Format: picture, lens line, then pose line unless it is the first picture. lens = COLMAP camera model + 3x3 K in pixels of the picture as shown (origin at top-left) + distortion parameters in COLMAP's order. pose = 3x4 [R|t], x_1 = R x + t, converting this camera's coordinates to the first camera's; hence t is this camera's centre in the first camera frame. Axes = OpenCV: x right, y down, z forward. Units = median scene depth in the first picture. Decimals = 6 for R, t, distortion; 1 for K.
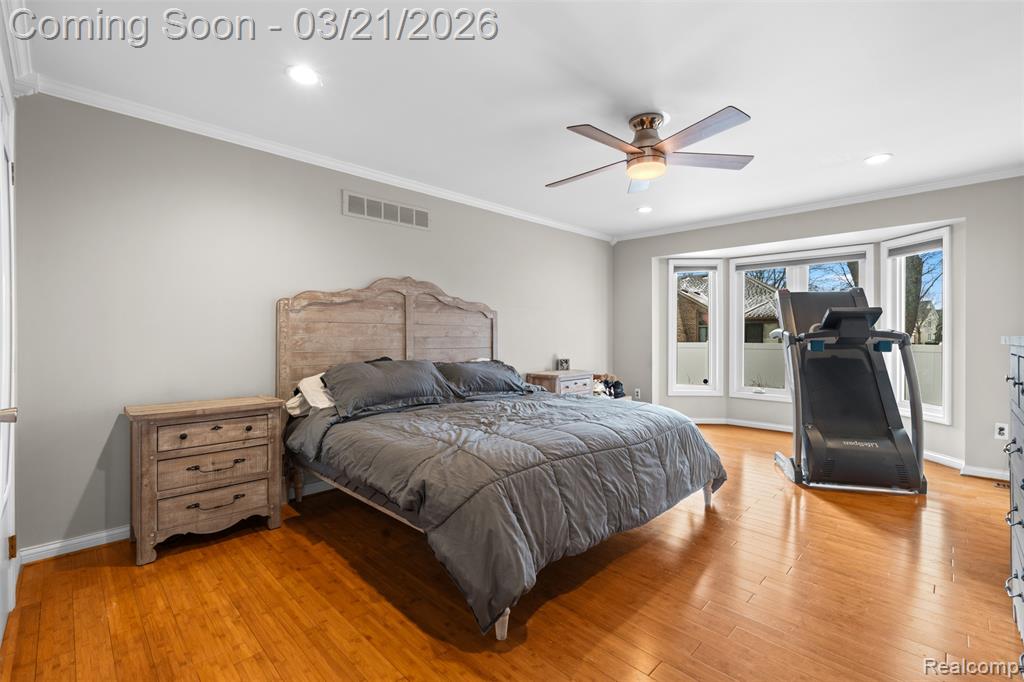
lens RADIAL K [[450.8, 0, 527.4], [0, 450.8, 338.7], [0, 0, 1]] dist [-0.005279, 0.000490]
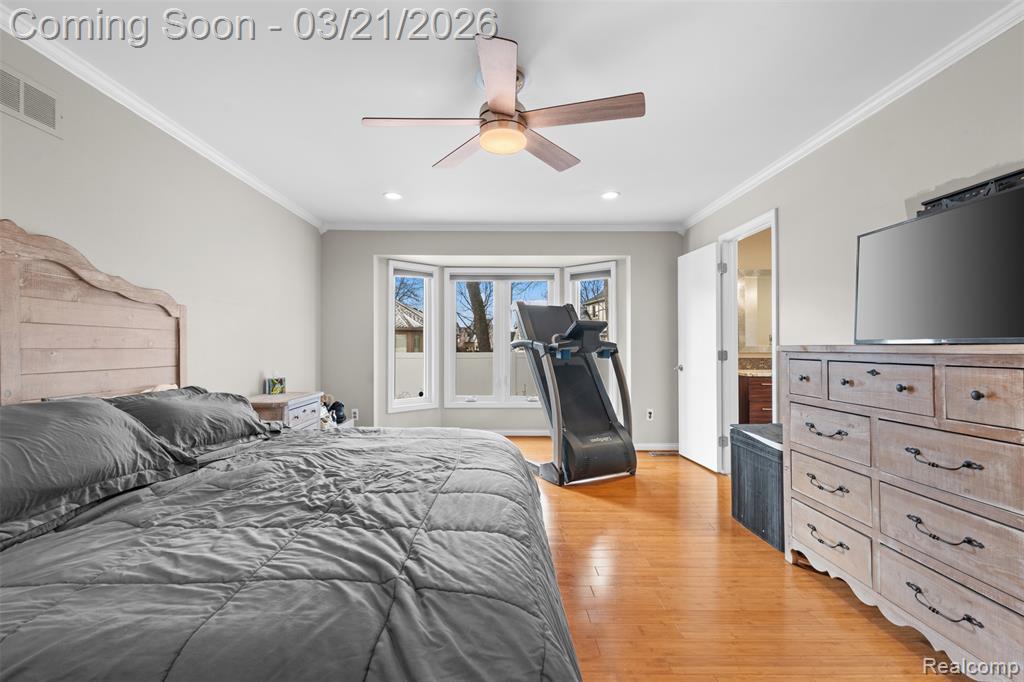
lens RADIAL K [[450.8, 0, 507.7], [0, 450.8, 341.3], [0, 0, 1]] dist [-0.005279, 0.000490]
pose [[0.717206, 0.004067, 0.696849, -0.193486], [0.006995, 0.999891, -0.013035, -0.002303], [-0.696826, 0.014223, 0.717099, 0.281601]]
